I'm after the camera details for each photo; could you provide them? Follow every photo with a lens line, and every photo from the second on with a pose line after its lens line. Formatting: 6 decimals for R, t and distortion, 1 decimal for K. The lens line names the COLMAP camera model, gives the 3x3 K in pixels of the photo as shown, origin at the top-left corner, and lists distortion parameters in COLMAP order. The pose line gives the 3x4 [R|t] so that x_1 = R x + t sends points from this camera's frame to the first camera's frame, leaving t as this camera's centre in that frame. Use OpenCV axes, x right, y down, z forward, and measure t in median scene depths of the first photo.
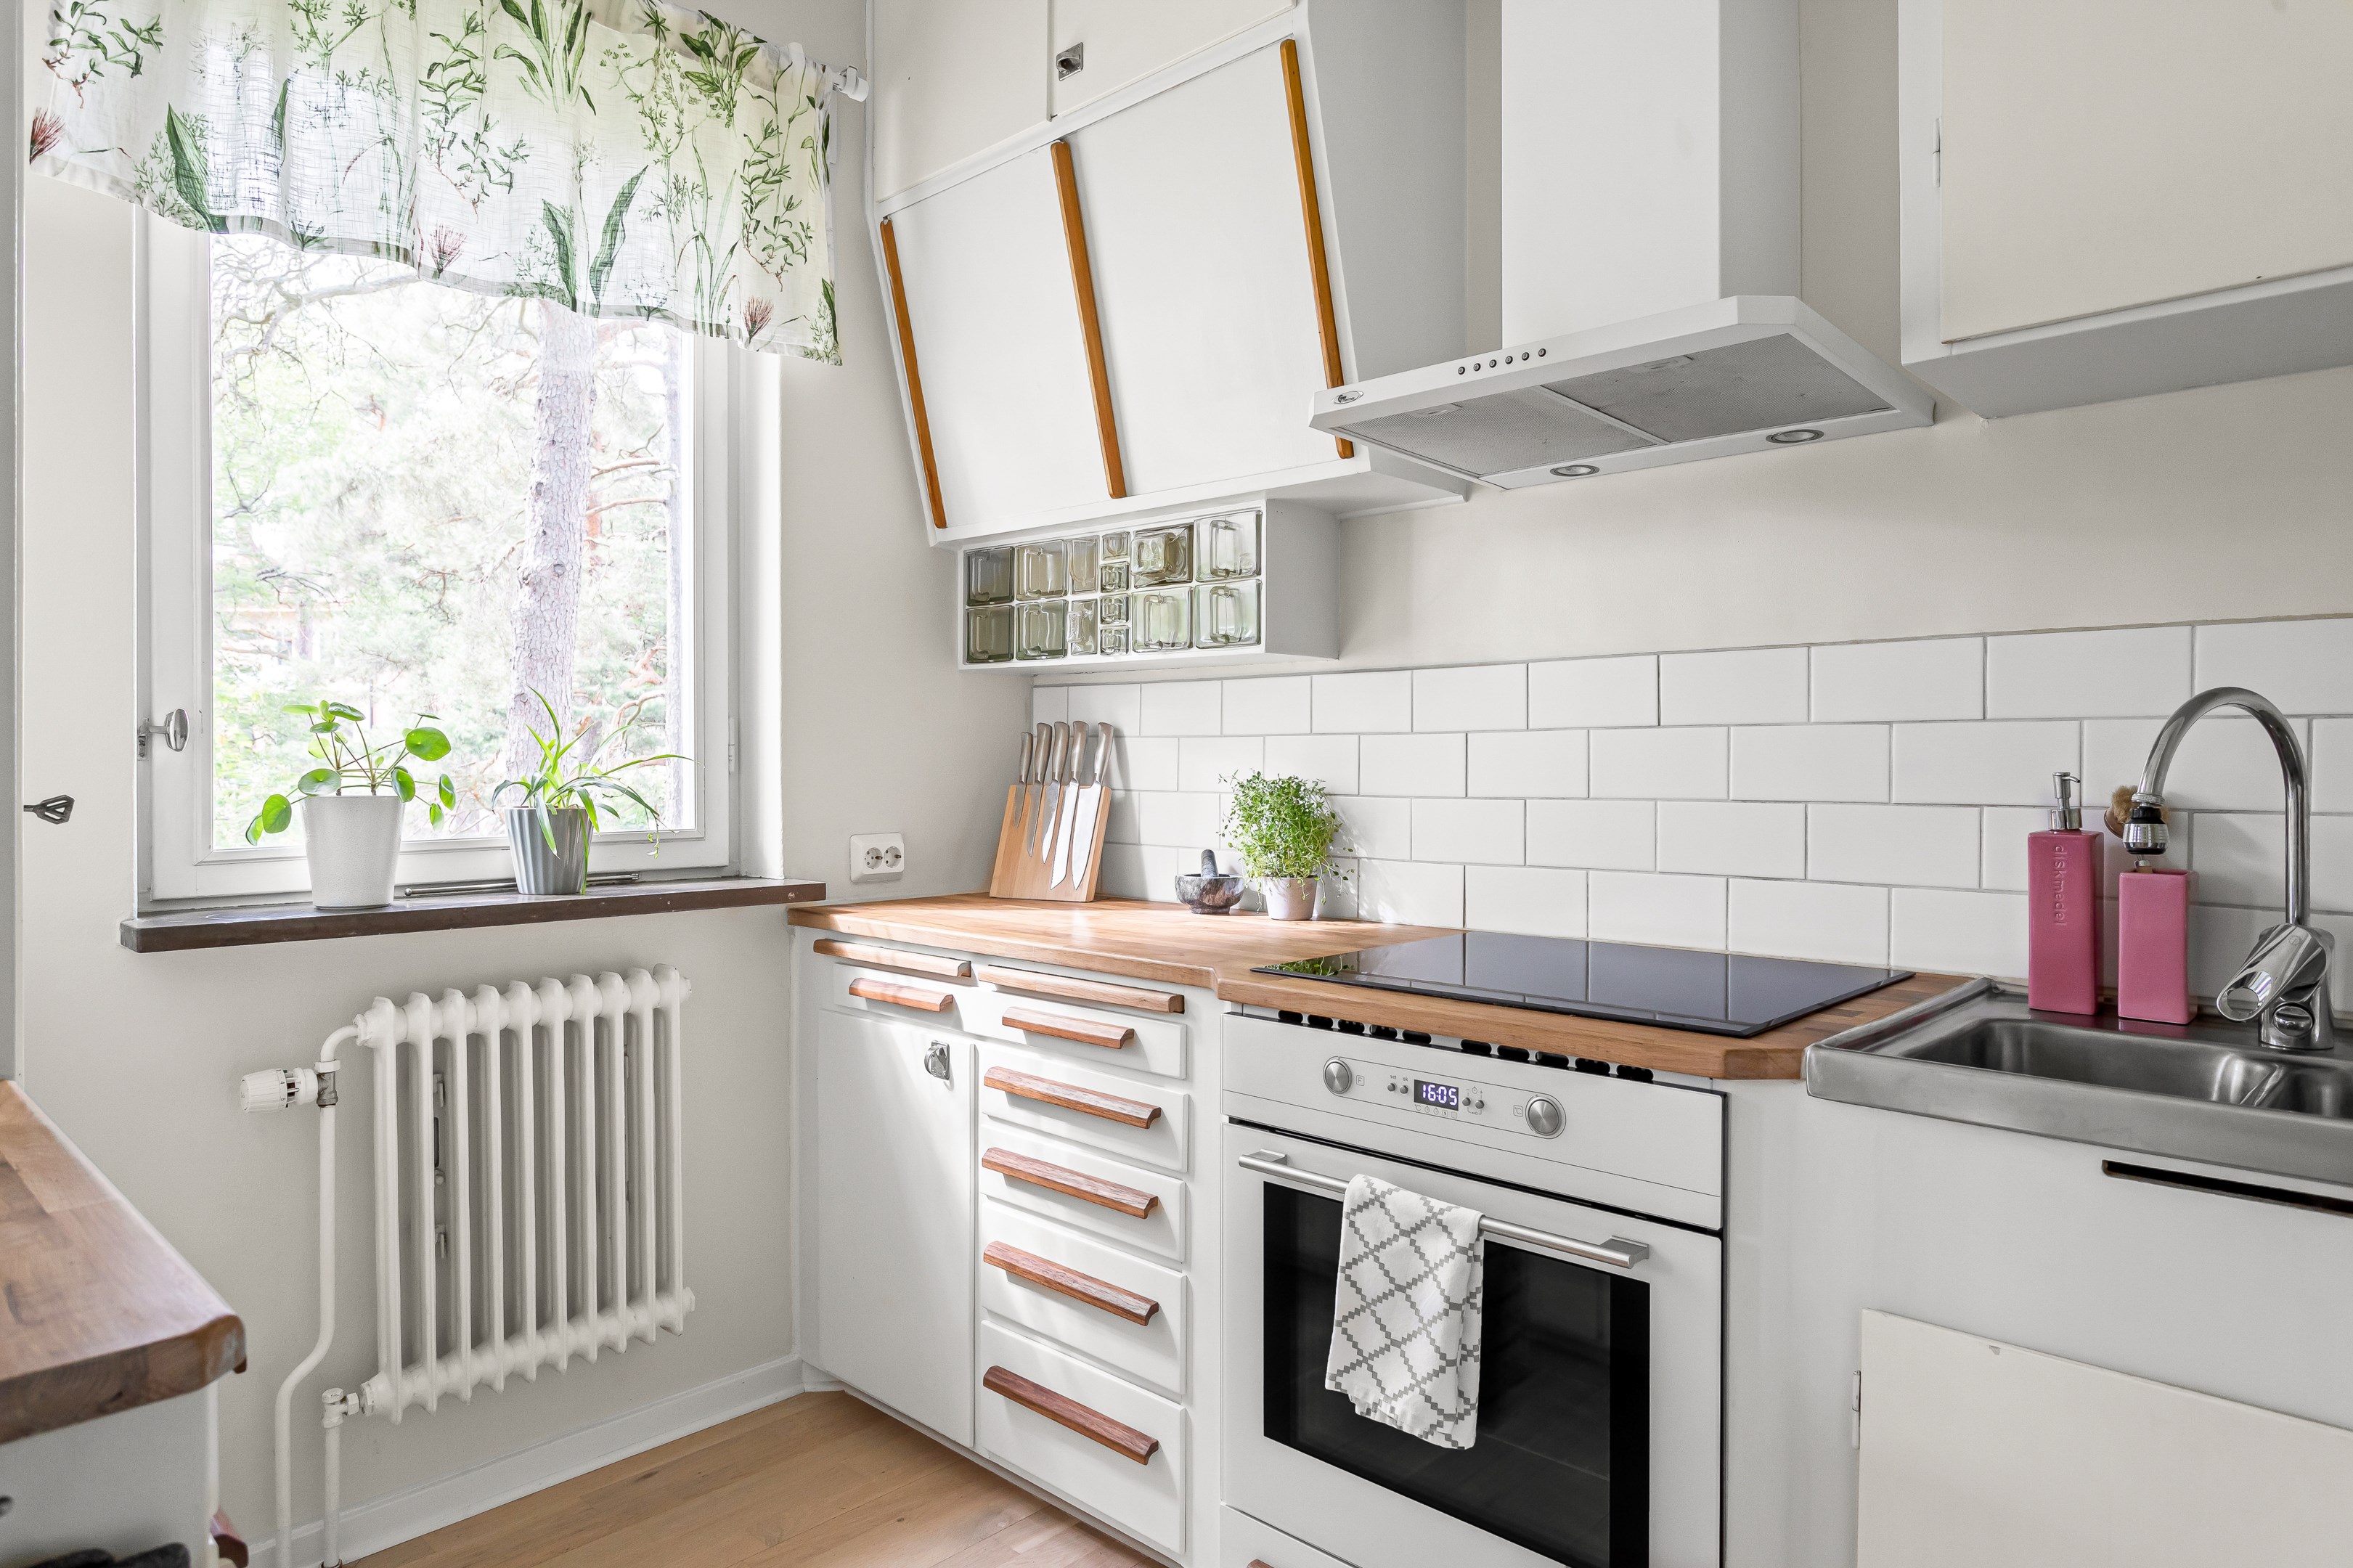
lens RADIAL K [[1413.0, 0, 1176.5], [0, 1413.0, 784.0], [0, 0, 1]] dist [-0.002656, 0.000702]
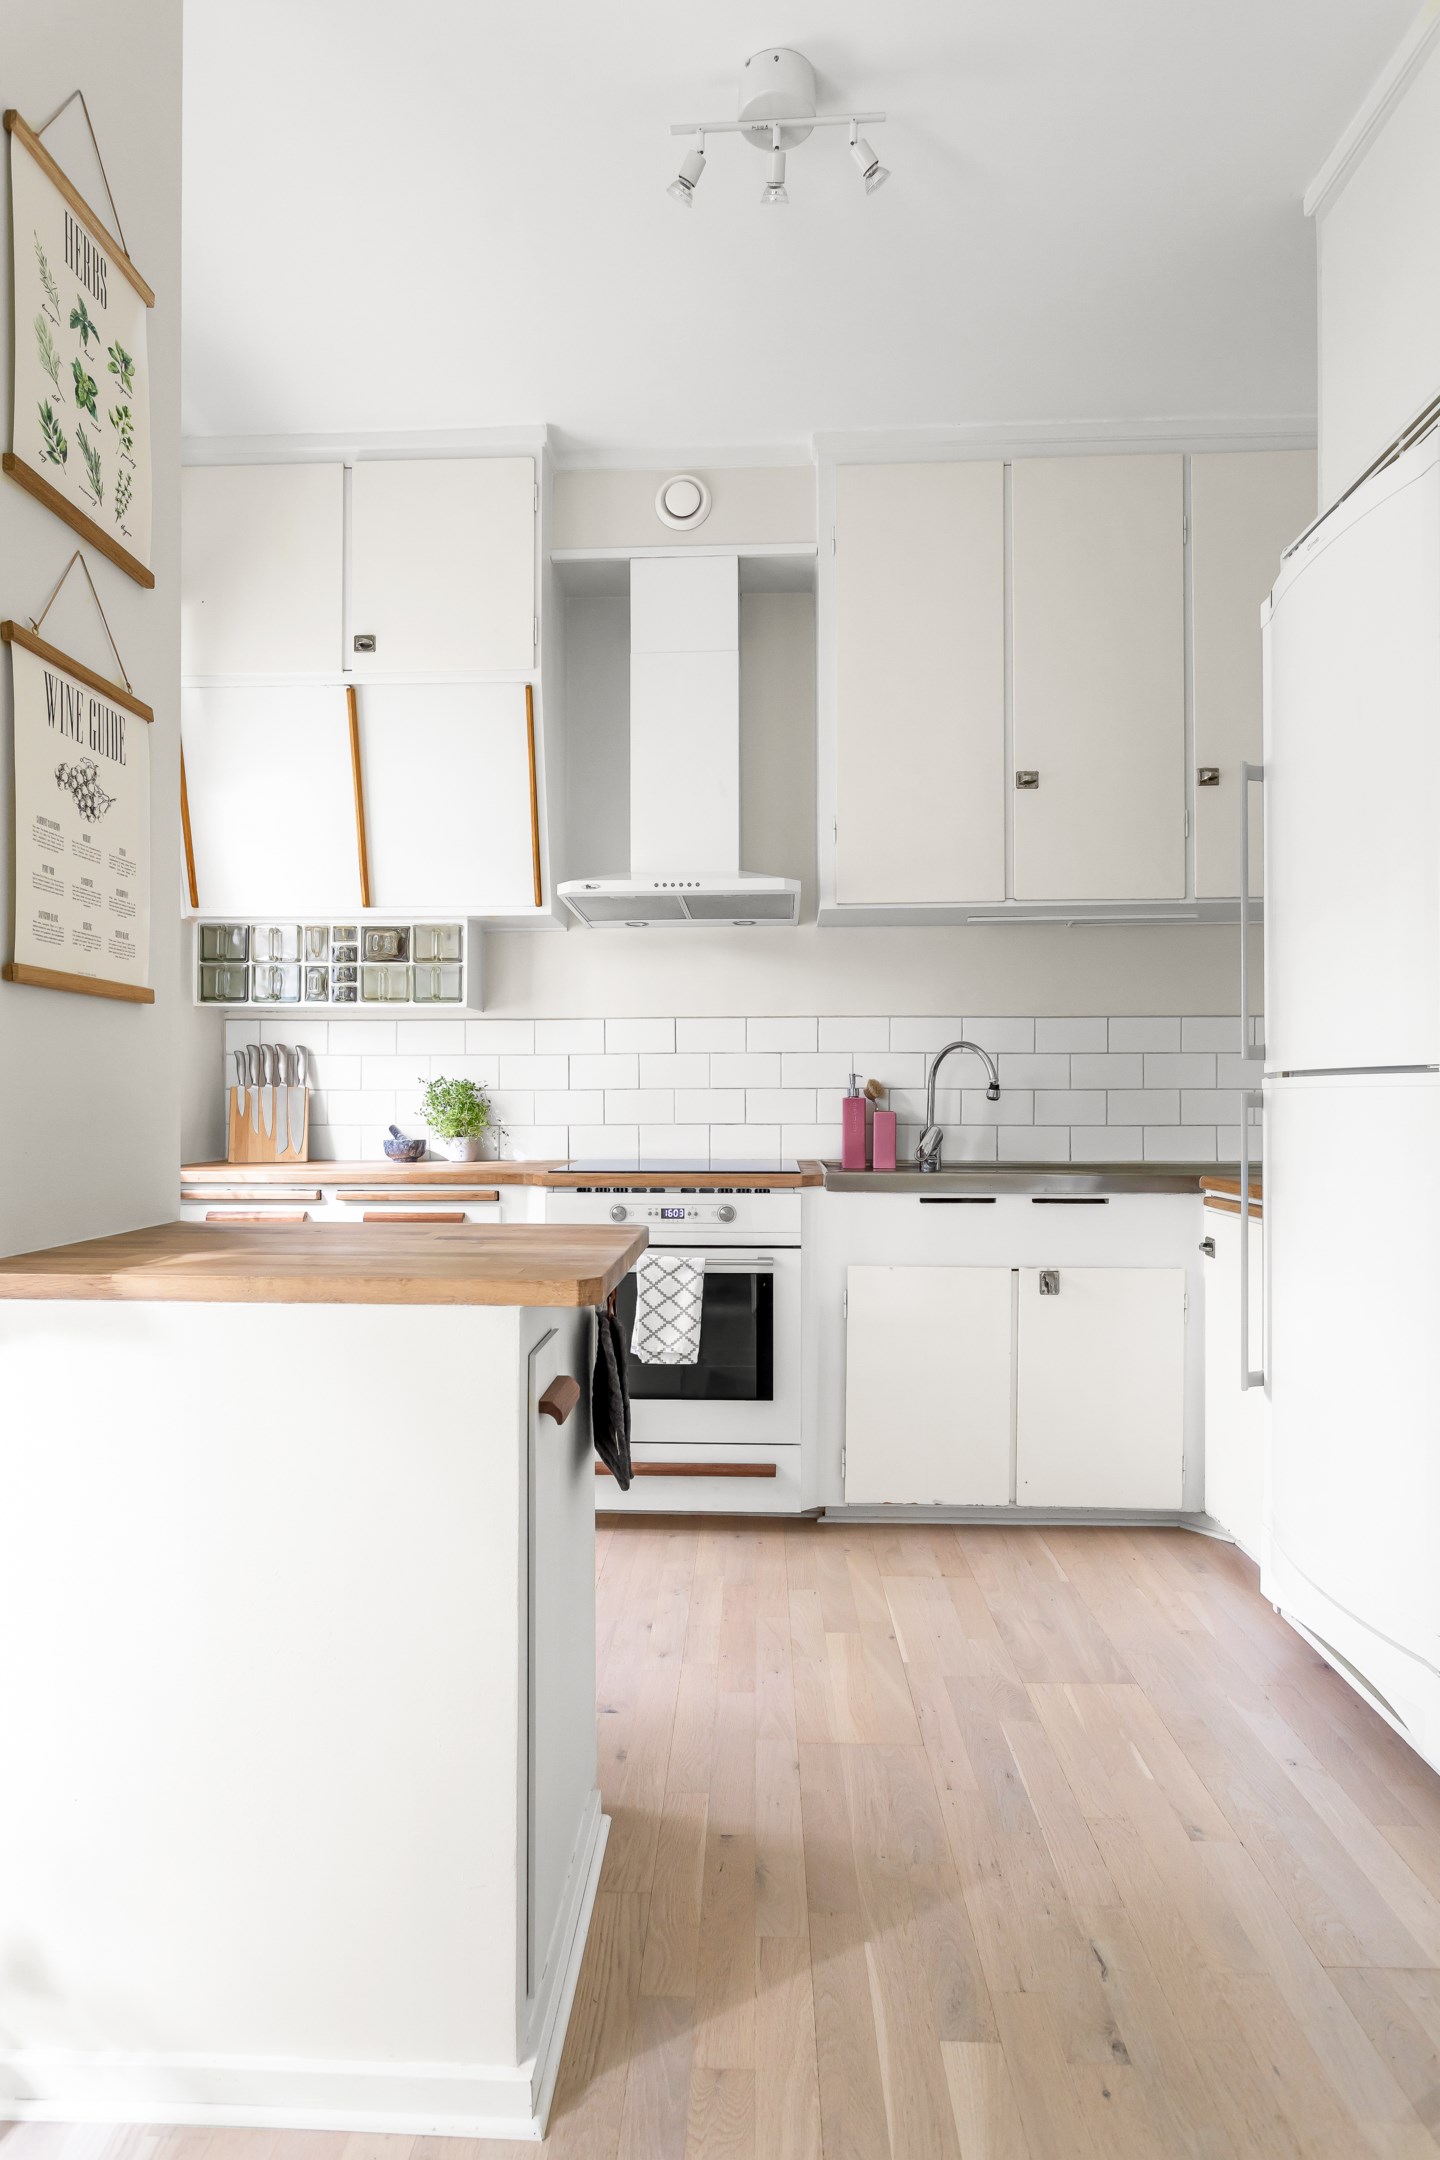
lens RADIAL K [[1227.1, 0, 714.6], [0, 1227.1, 1123.5], [0, 0, 1]] dist [-0.007721, -0.001356]
pose [[0.753656, -0.011448, 0.657169, -0.933997], [0.012708, 0.999915, 0.002846, 0.067172], [-0.657146, 0.006207, 0.753738, -0.451715]]
